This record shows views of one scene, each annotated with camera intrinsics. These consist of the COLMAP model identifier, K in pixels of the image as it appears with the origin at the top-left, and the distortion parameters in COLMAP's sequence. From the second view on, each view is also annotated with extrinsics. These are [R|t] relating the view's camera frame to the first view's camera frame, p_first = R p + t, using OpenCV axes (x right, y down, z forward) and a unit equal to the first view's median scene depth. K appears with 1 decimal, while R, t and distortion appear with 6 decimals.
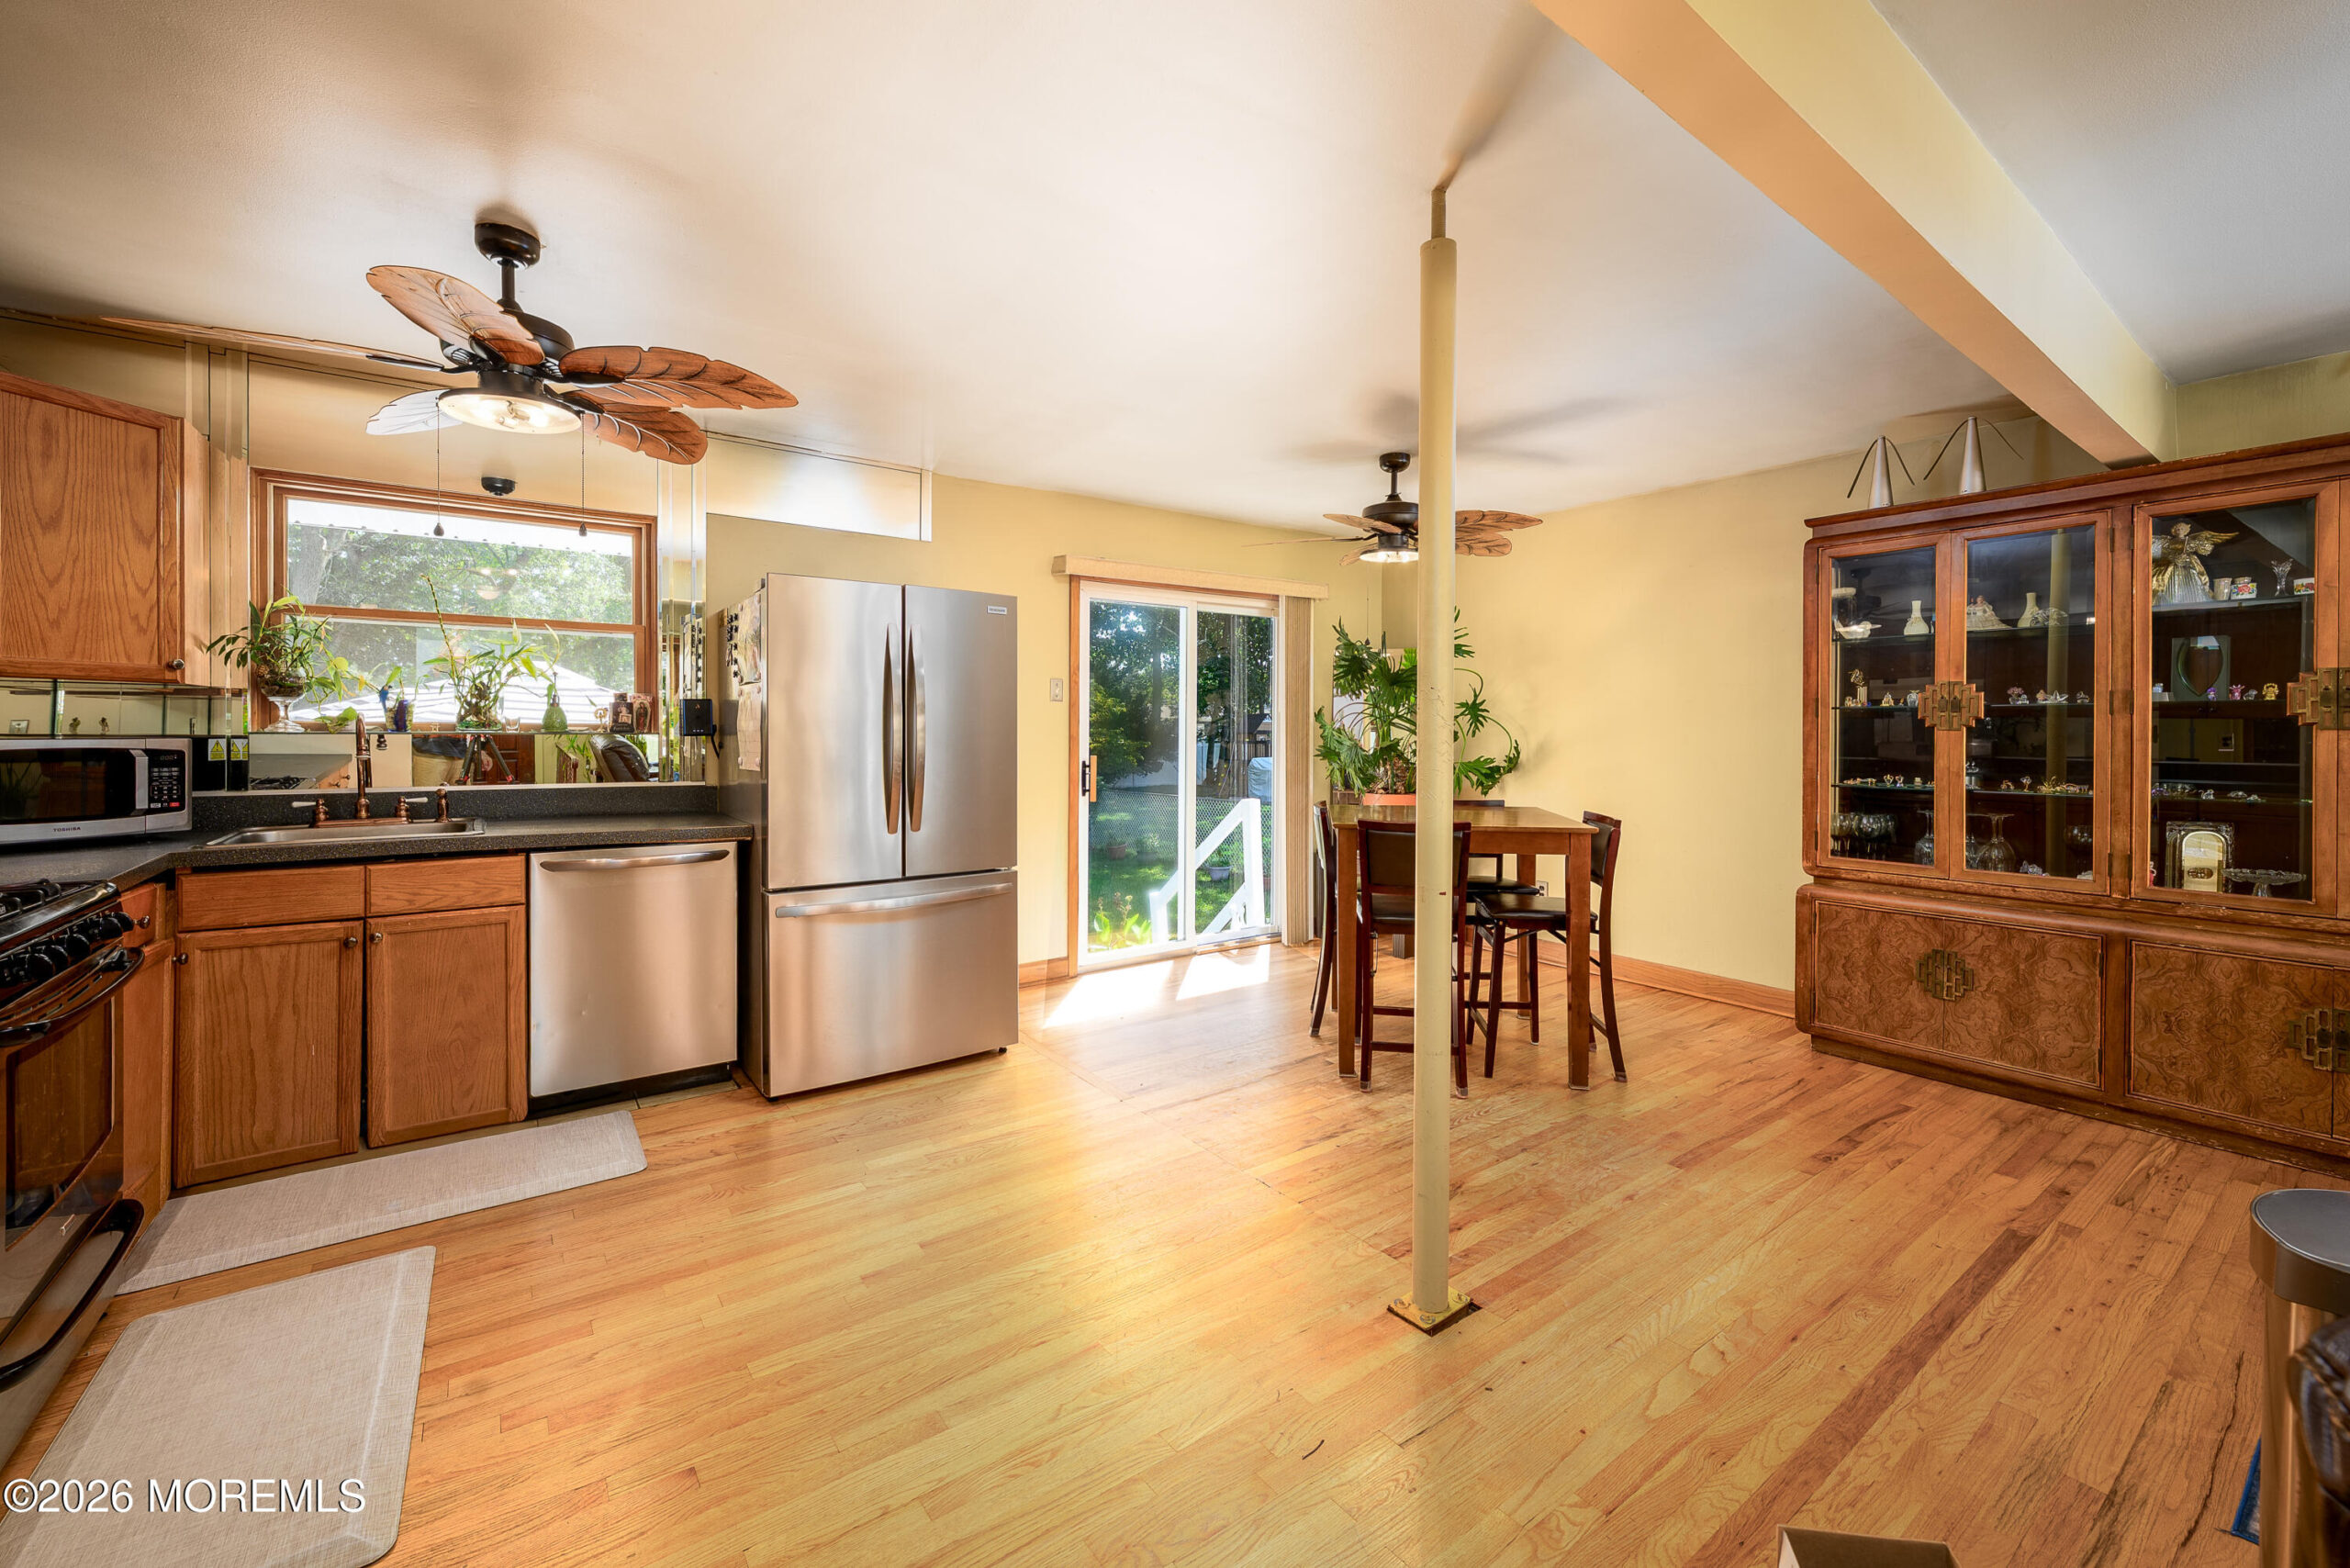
lens RADIAL K [[956.1, 0, 1177.6], [0, 956.1, 746.8], [0, 0, 1]] dist [0.000663, 0.000386]
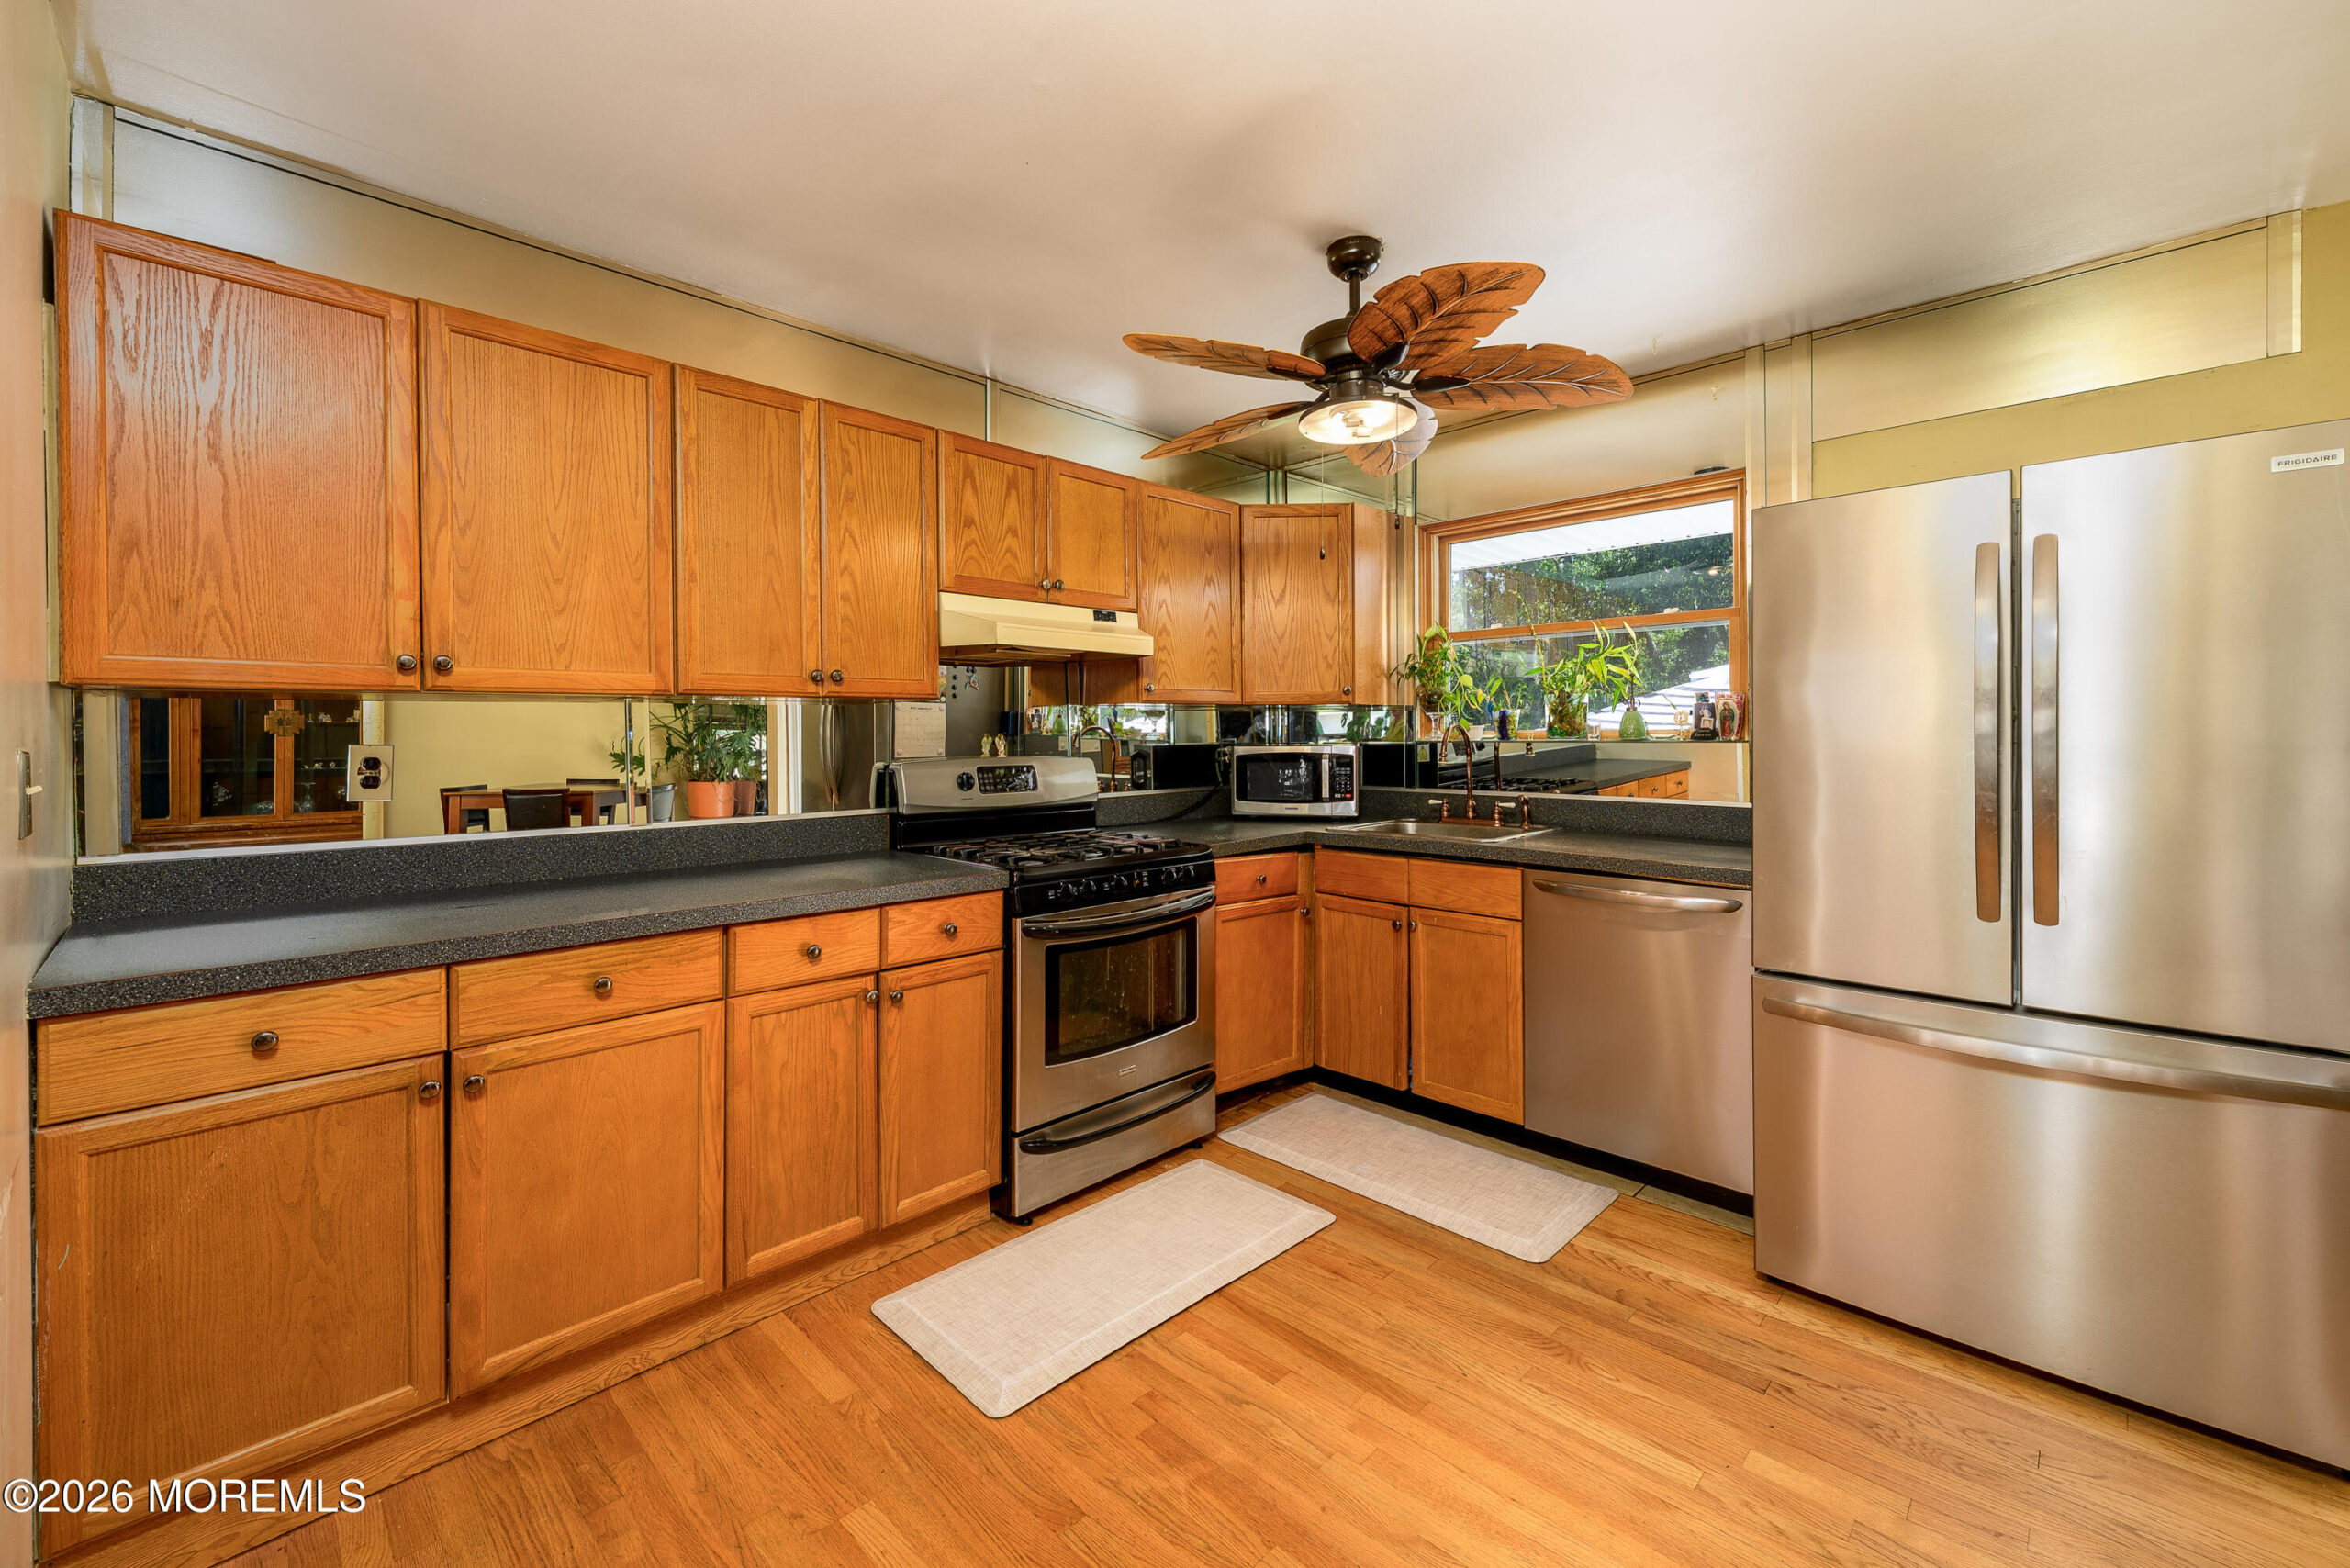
lens RADIAL K [[953.2, 0, 1170.1], [0, 953.2, 742.1], [0, 0, 1]] dist [-0.000371, 0.000121]
pose [[0.157909, 0.000815, -0.987453, 0.173198], [-0.011344, 0.999935, -0.000989, -0.007546], [0.987388, 0.011358, 0.157908, 0.441278]]
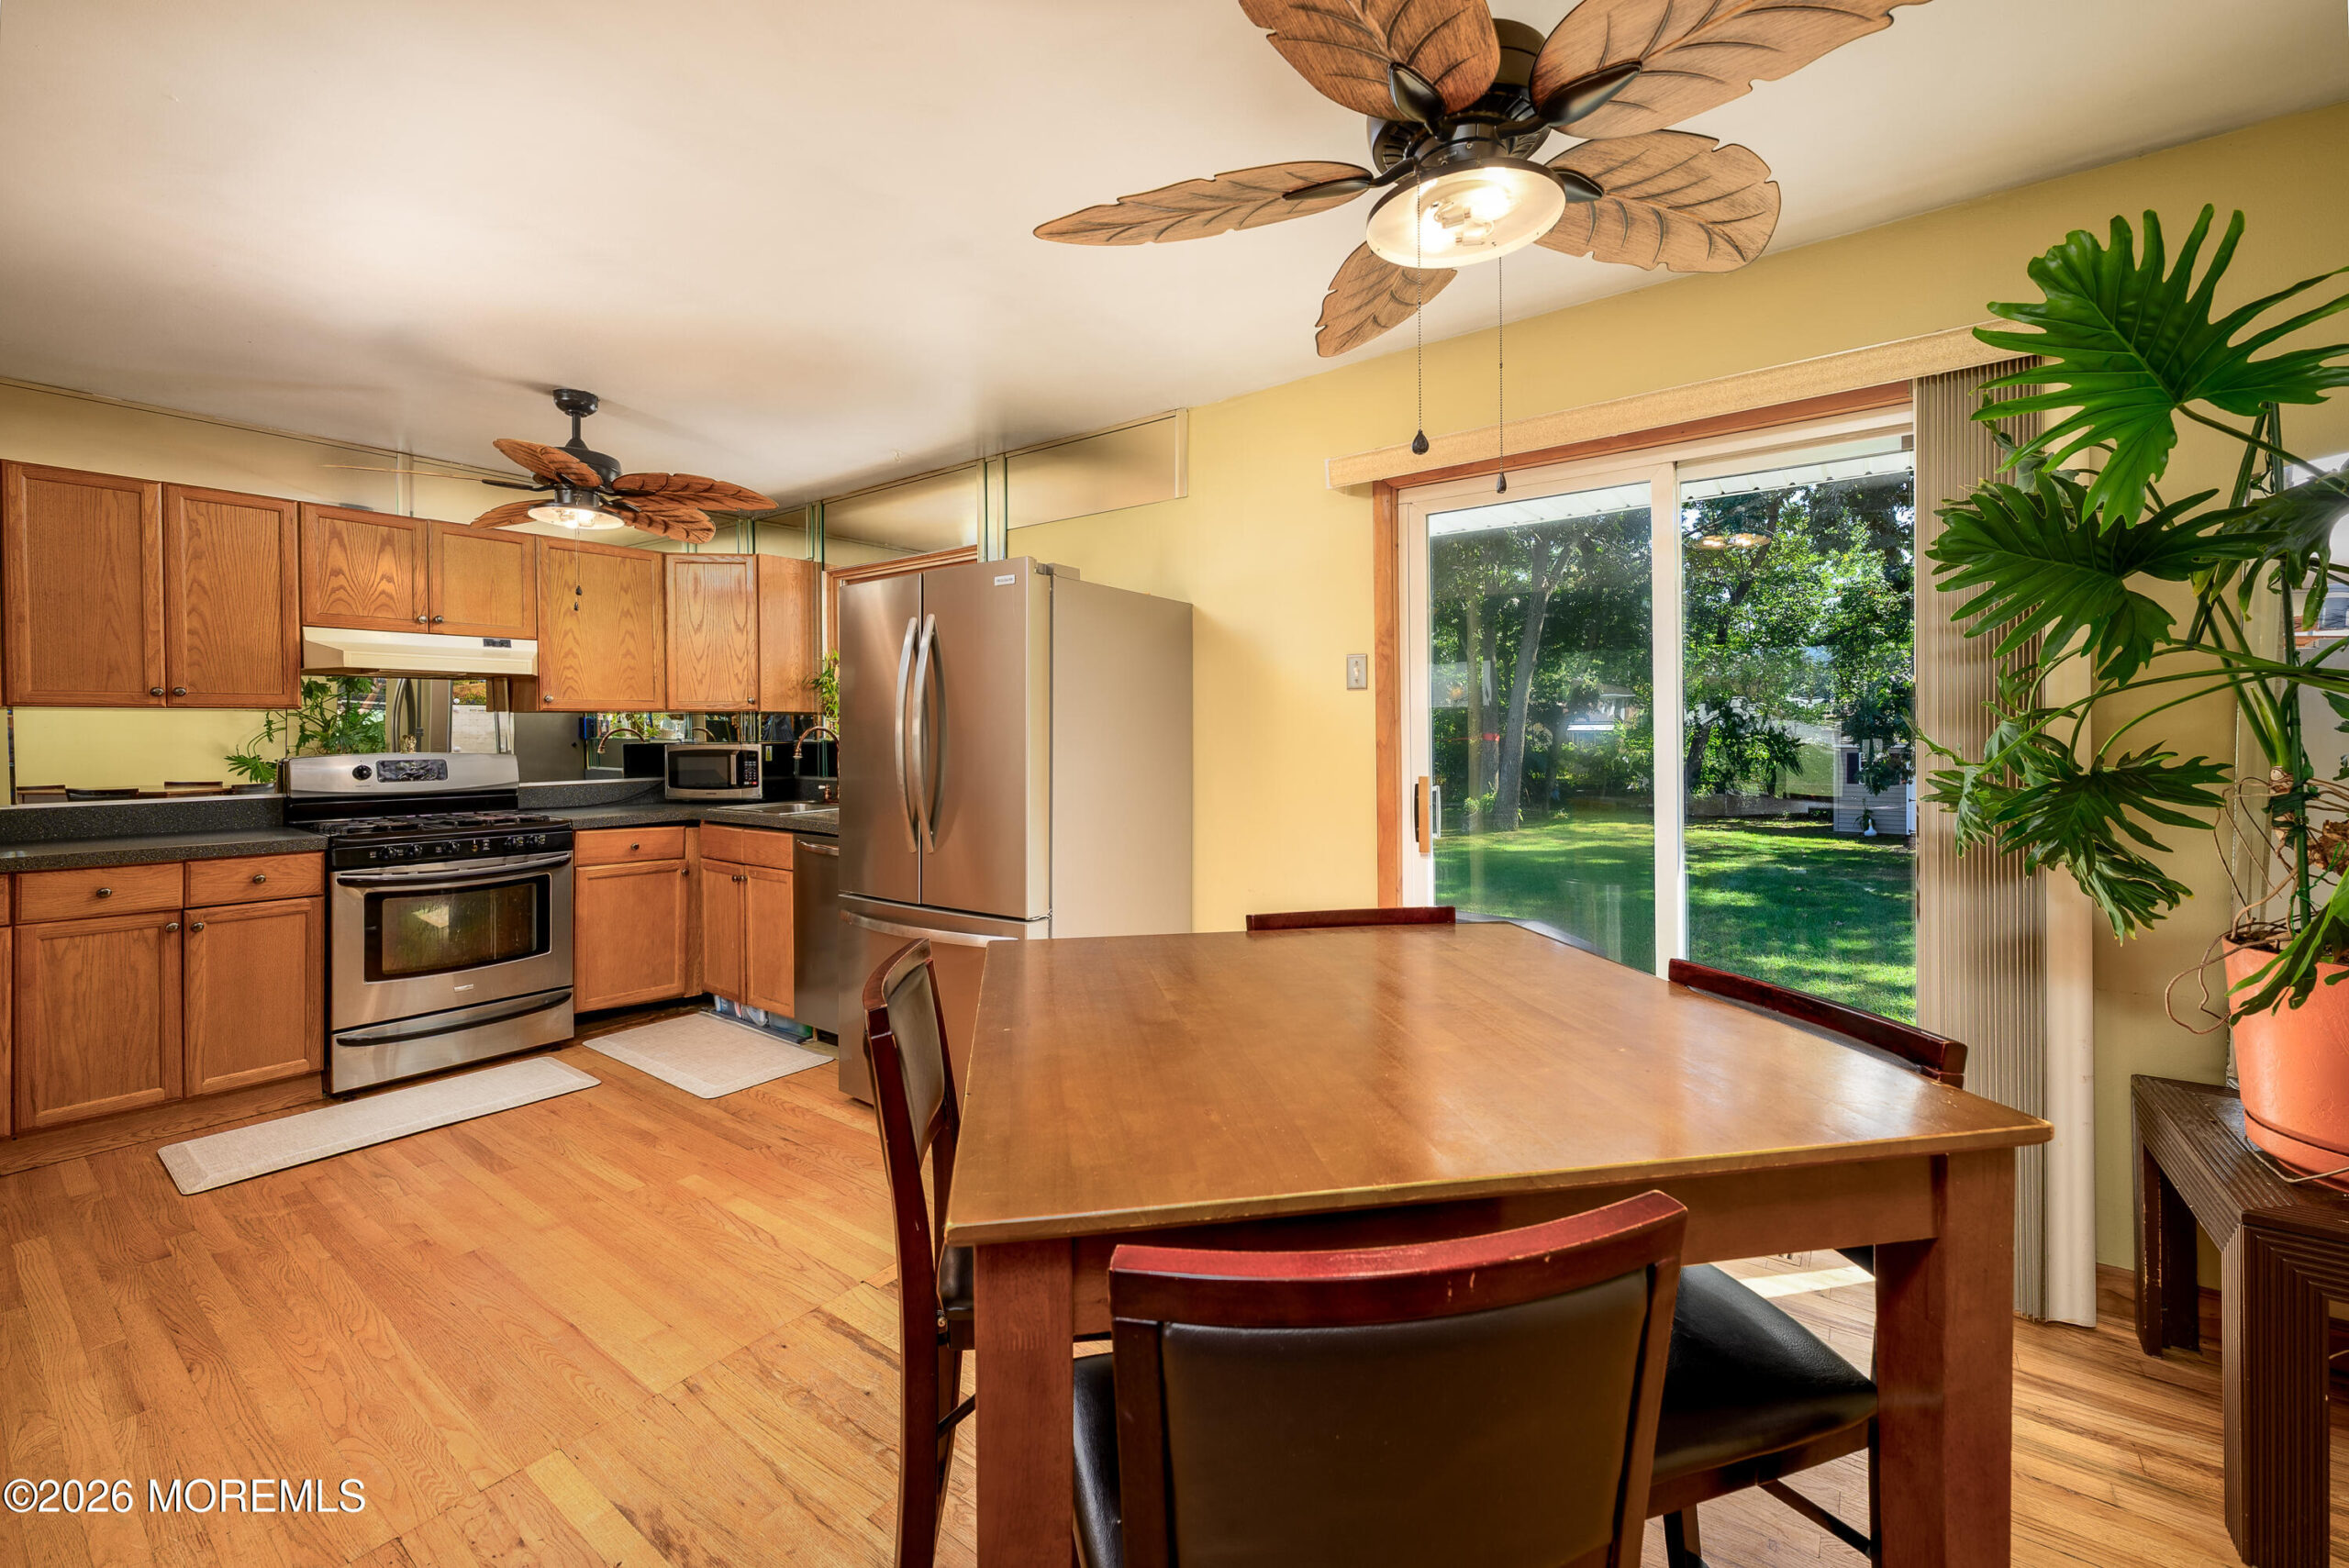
lens RADIAL K [[955.6, 0, 1177.1], [0, 955.6, 746.8], [0, 0, 1]] dist [0.000663, 0.000386]
pose [[0.298049, 0.006301, -0.954530, 0.631702], [-0.009588, 0.999948, 0.003607, -0.013667], [0.954502, 0.008077, 0.298094, 0.972804]]
